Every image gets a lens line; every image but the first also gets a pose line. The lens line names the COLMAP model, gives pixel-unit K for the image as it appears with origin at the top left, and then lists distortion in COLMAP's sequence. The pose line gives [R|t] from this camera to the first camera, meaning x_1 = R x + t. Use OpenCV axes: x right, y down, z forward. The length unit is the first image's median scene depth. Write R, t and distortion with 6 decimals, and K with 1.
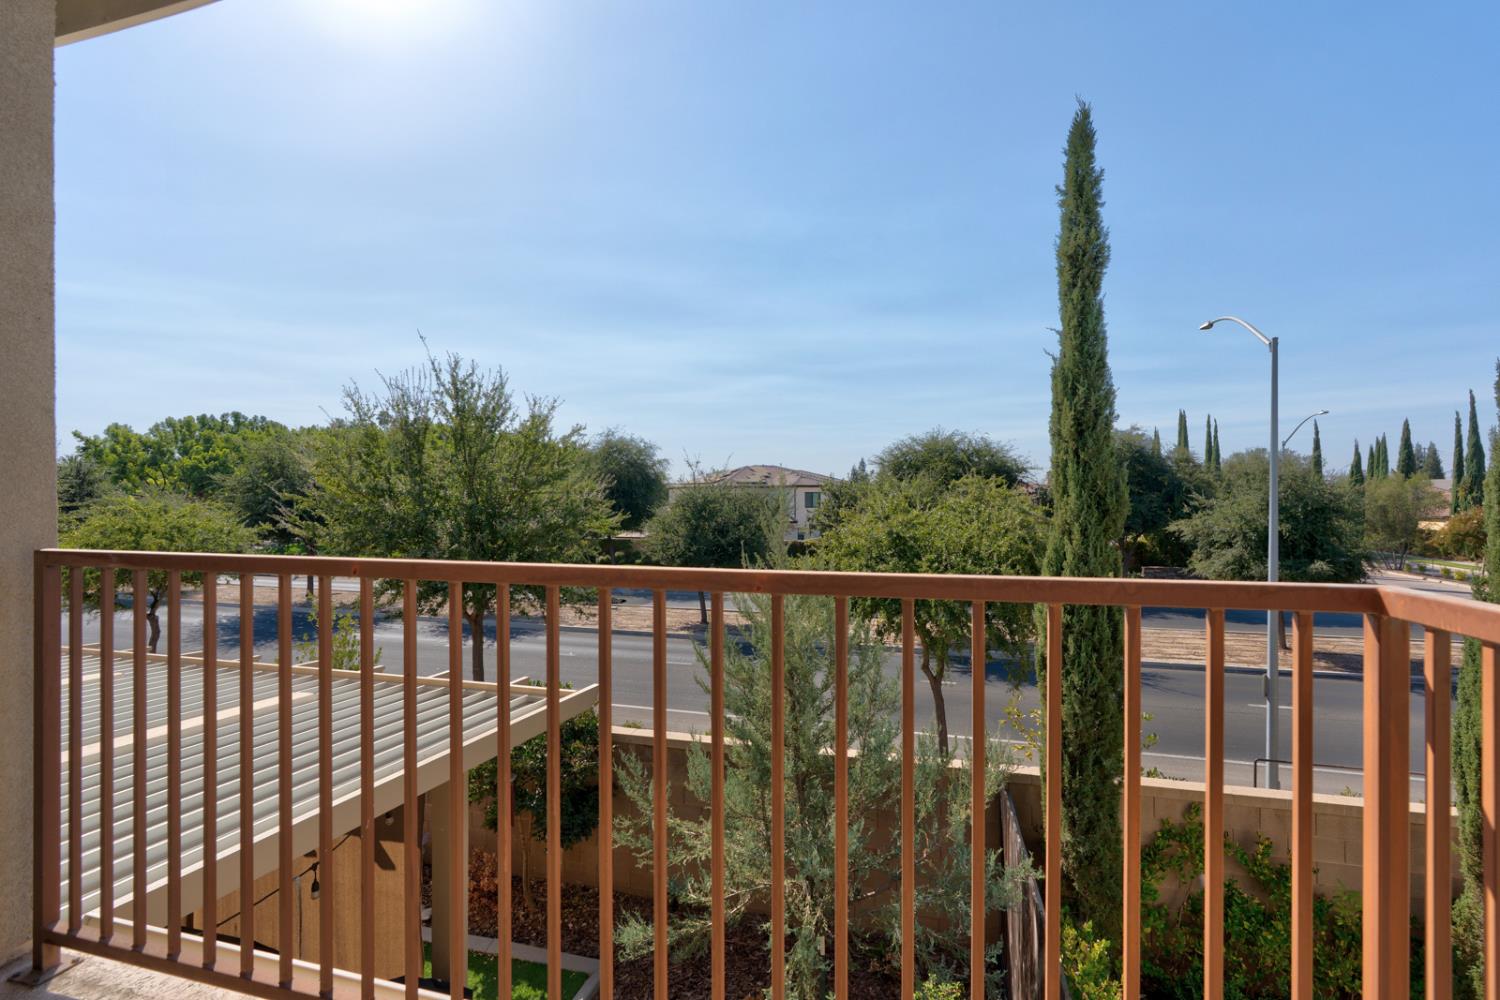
lens RADIAL K [[686.9, 0, 749.1], [0, 686.9, 500.2], [0, 0, 1]] dist [-0.003221, -0.000230]
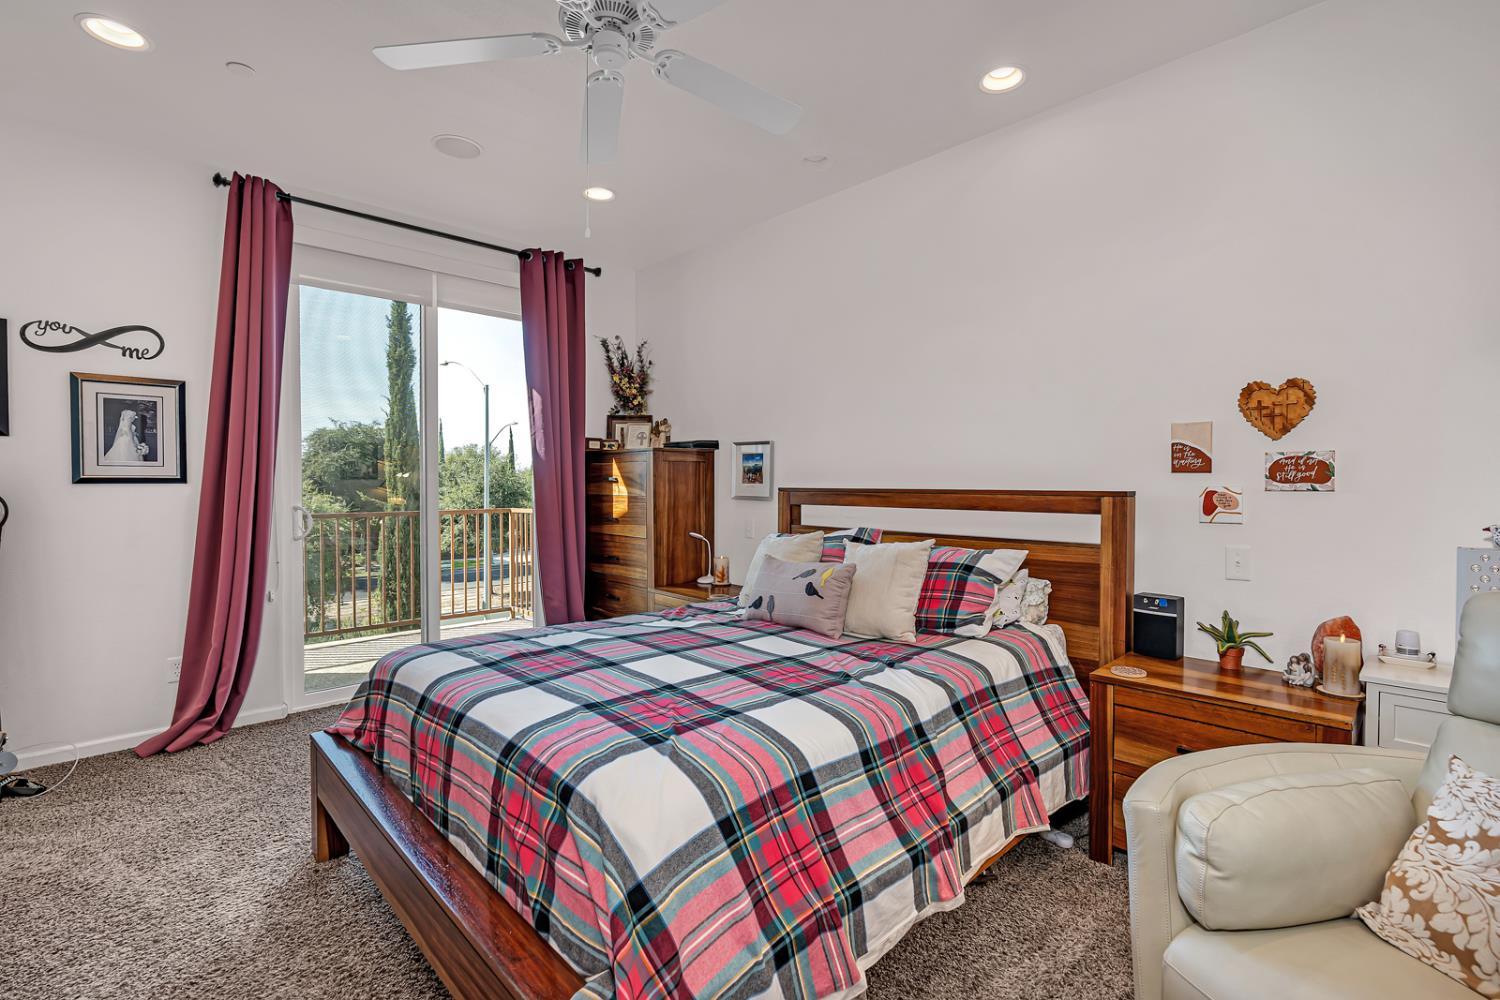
lens RADIAL K [[687.7, 0, 751.4], [0, 687.7, 494.9], [0, 0, 1]] dist [-0.000433, -0.000036]
pose [[0.518378, -0.009609, 0.855097, -0.142490], [-0.001522, 0.999925, 0.012159, -0.003856], [-0.855150, -0.007604, 0.518325, -0.178337]]
